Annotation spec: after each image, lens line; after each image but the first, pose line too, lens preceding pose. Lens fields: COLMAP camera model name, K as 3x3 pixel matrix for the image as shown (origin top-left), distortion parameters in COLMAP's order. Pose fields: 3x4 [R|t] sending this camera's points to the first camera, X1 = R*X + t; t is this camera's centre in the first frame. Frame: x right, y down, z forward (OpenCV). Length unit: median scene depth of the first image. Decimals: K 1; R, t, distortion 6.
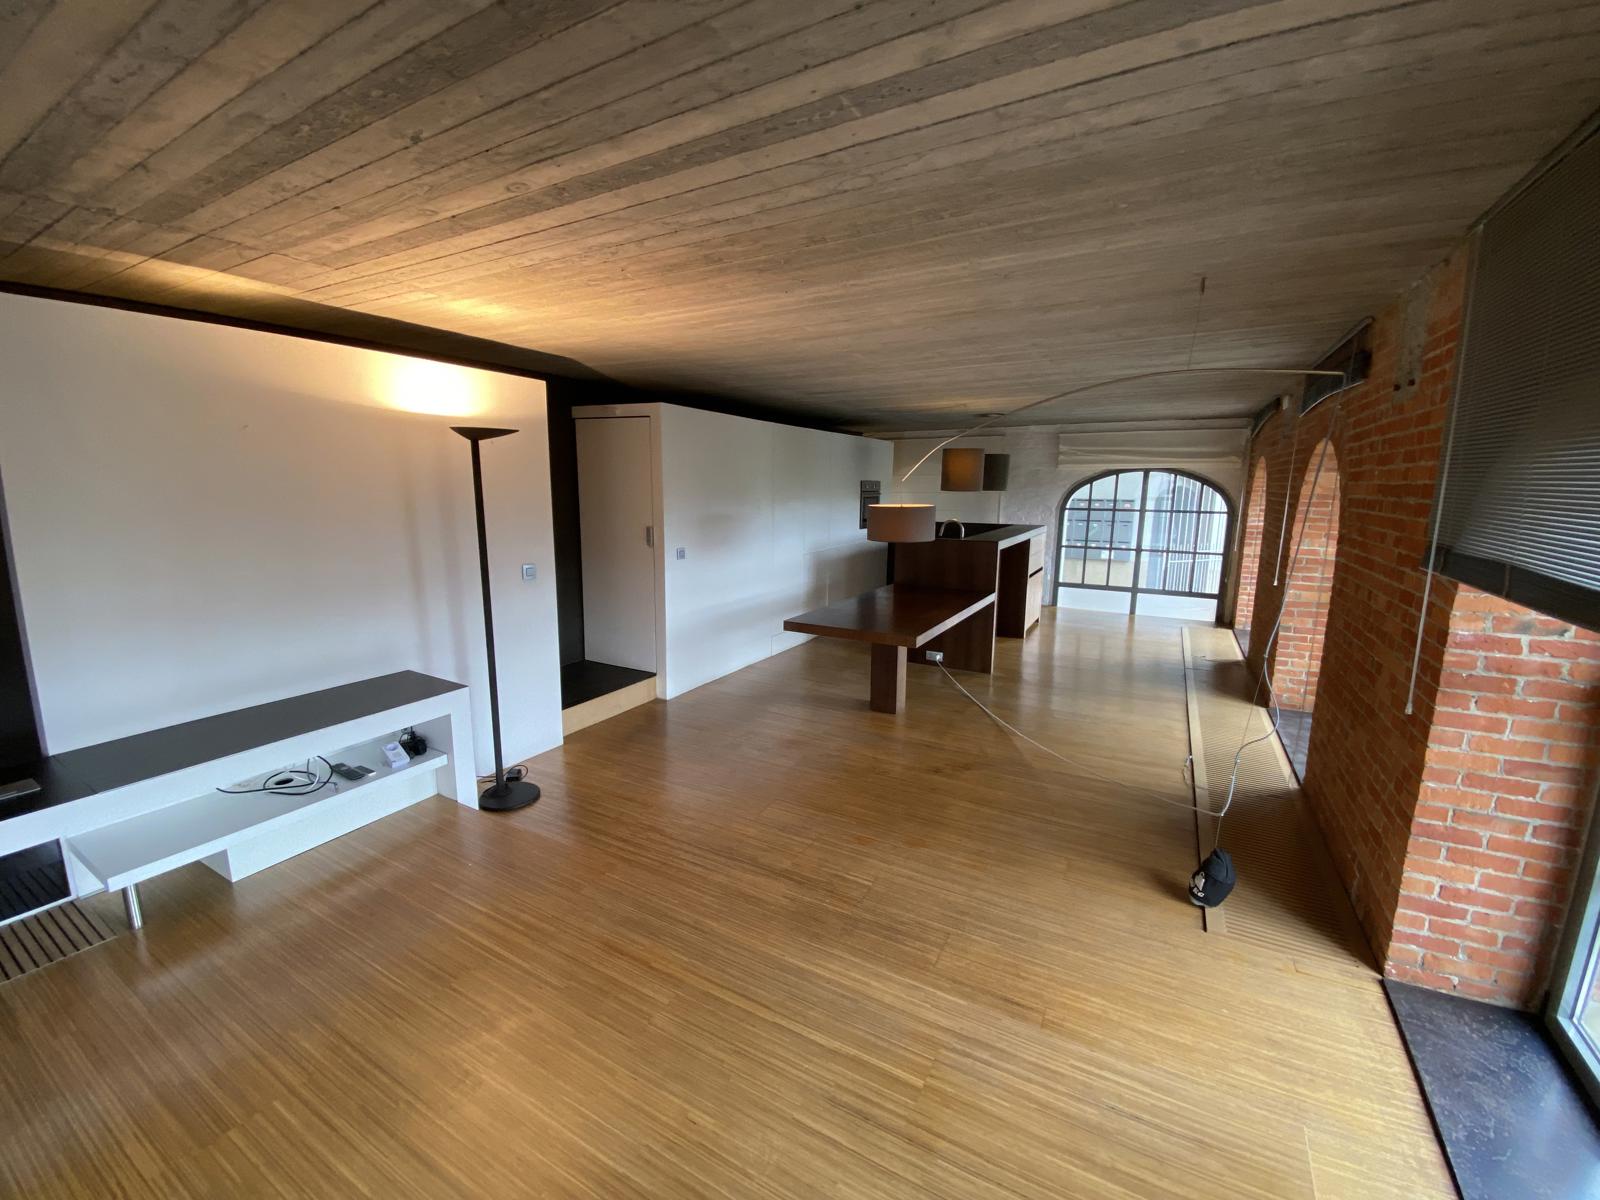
lens RADIAL K [[646.9, 0, 800.0], [0, 646.9, 600.0], [0, 0, 1]] dist [0.001908, -0.010000]
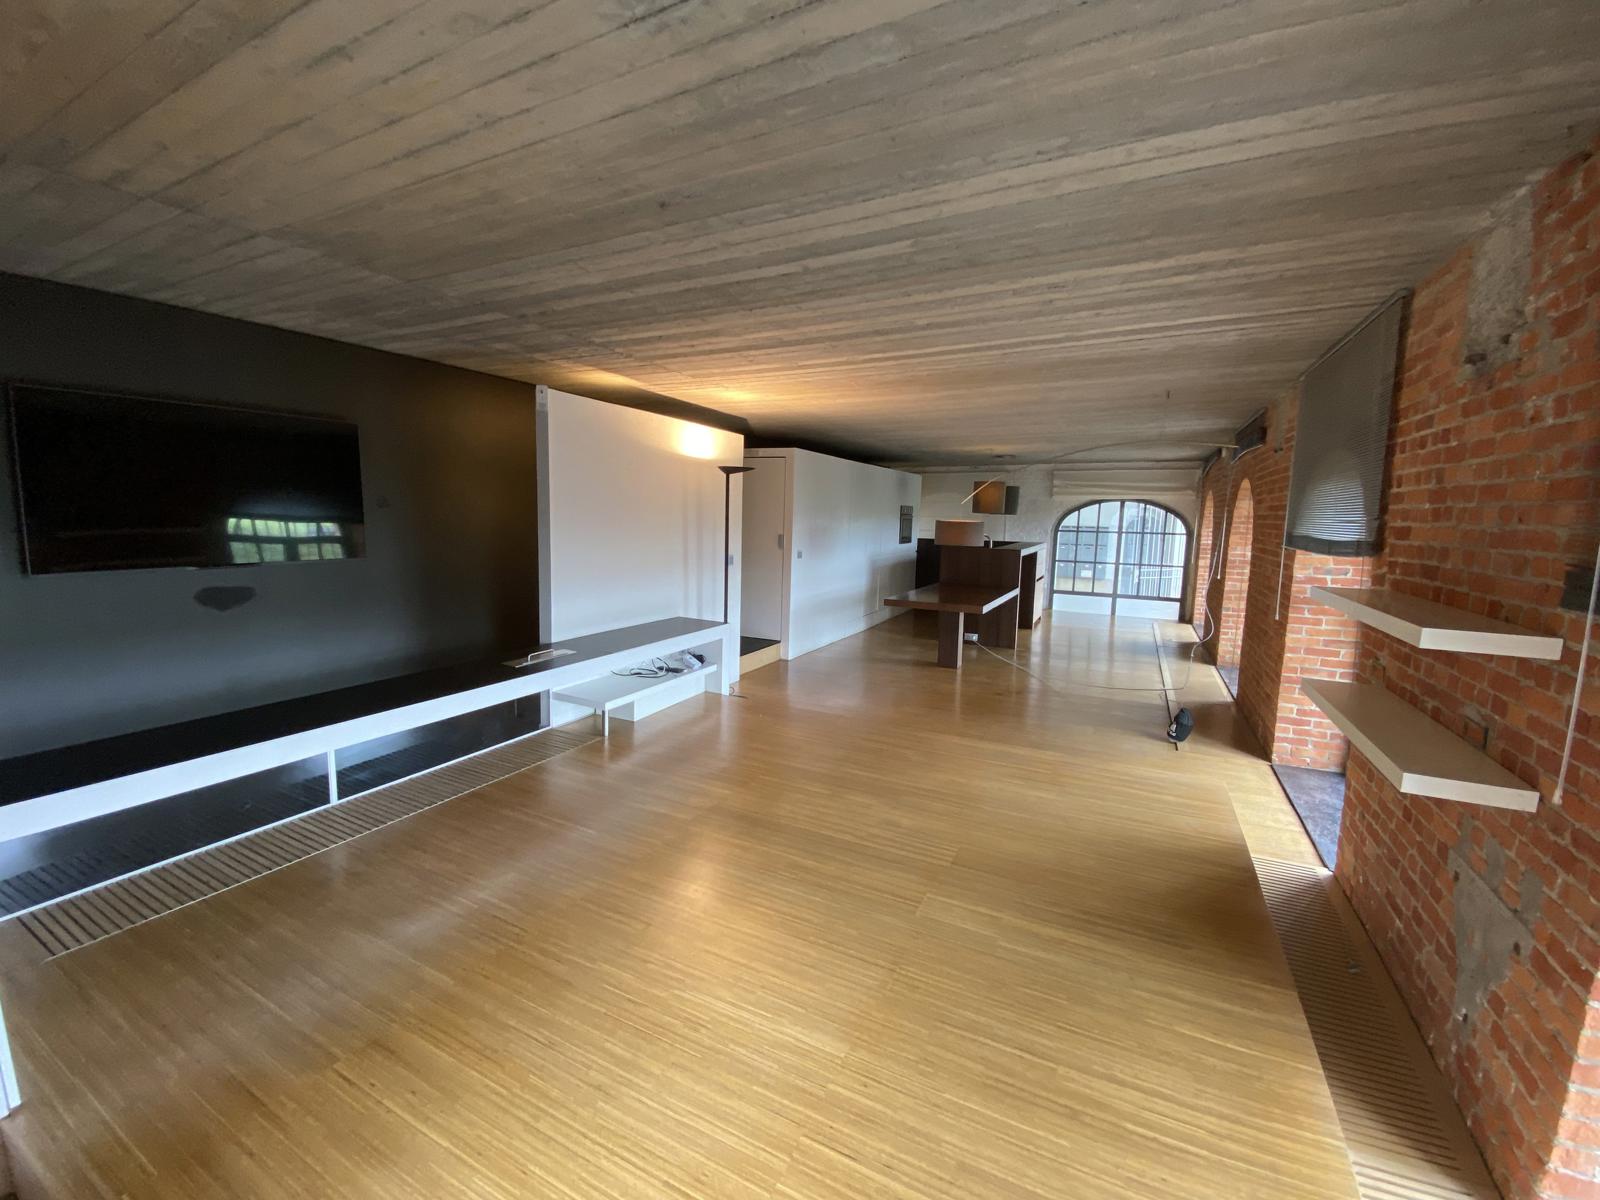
lens RADIAL K [[645.5, 0, 796.1], [0, 645.5, 599.1], [0, 0, 1]] dist [-0.000803, -0.000169]
pose [[0.999318, 0.006548, 0.036355, -0.241404], [-0.004860, 0.998914, -0.046329, 0.087868], [-0.036618, 0.046121, 0.998264, -0.374817]]
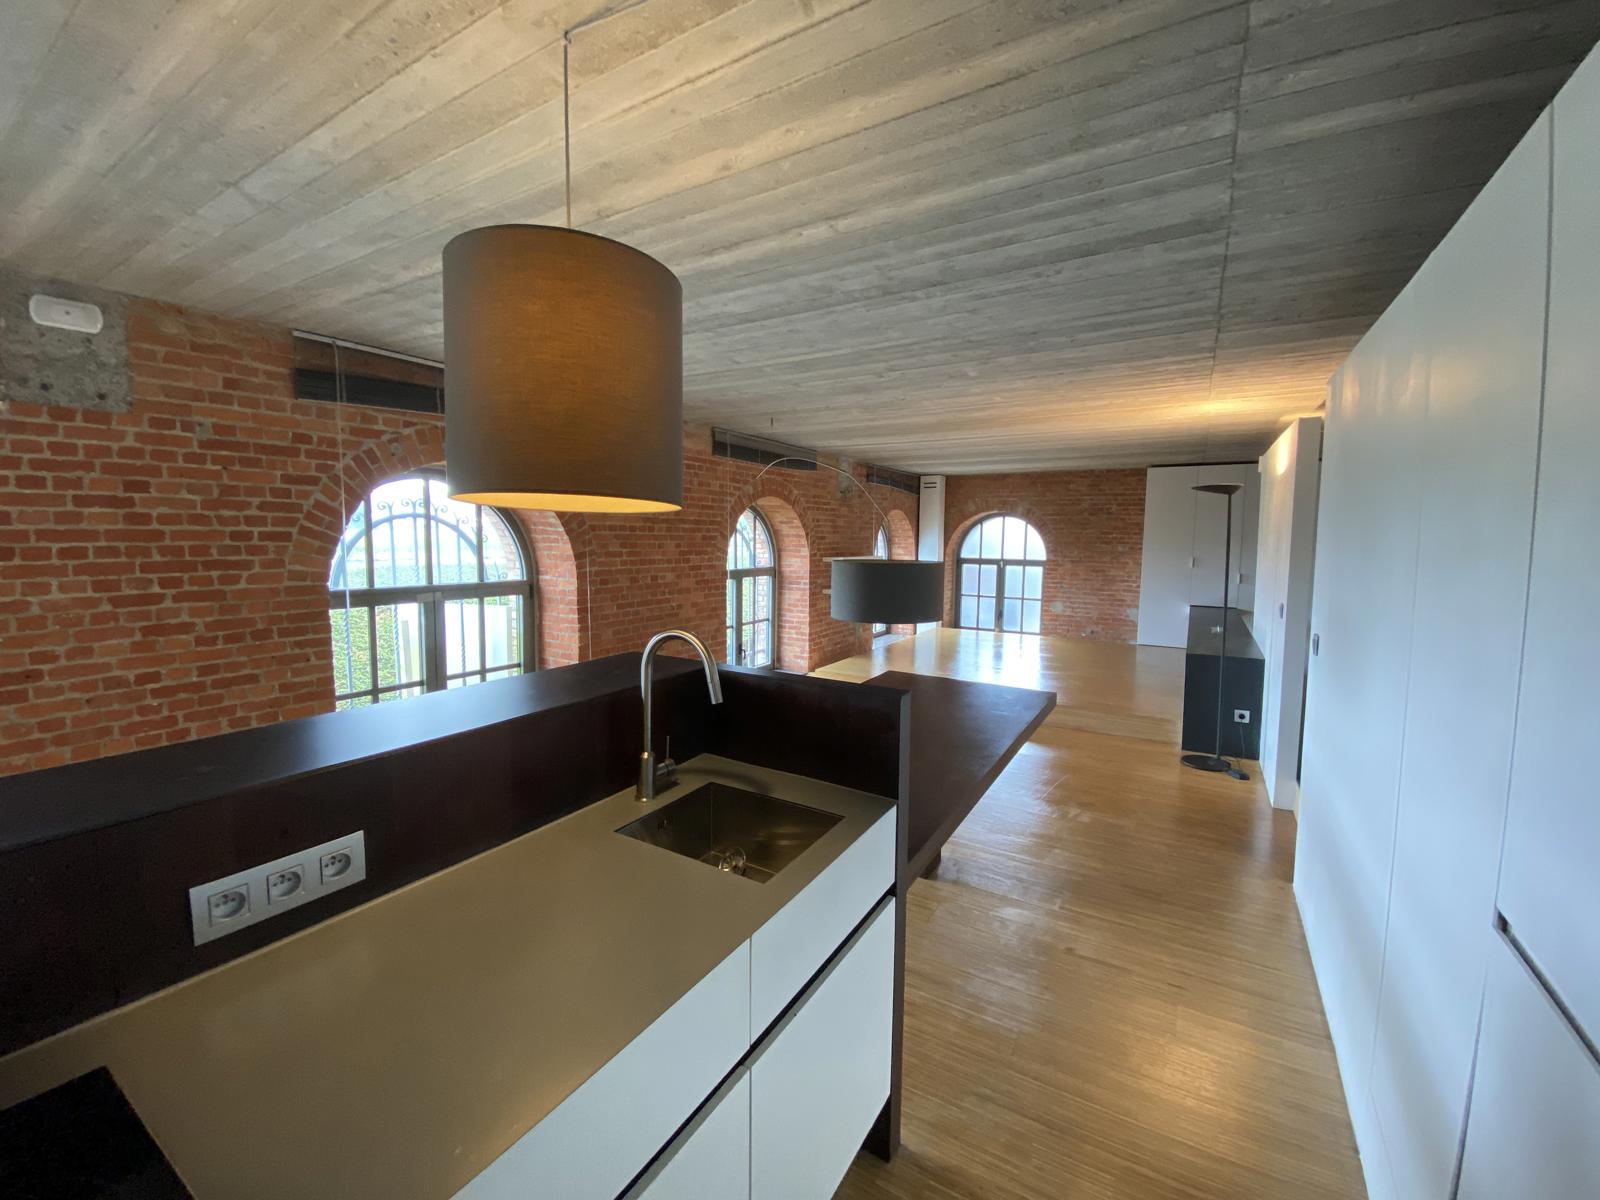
lens RADIAL K [[646.9, 0, 800.0], [0, 646.9, 600.0], [0, 0, 1]] dist [0.001908, -0.010000]
pose [[-0.999340, -0.019950, 0.030356, 0.229167], [-0.010912, 0.961962, 0.272965, -0.247214], [-0.034647, 0.272454, -0.961545, 1.519065]]
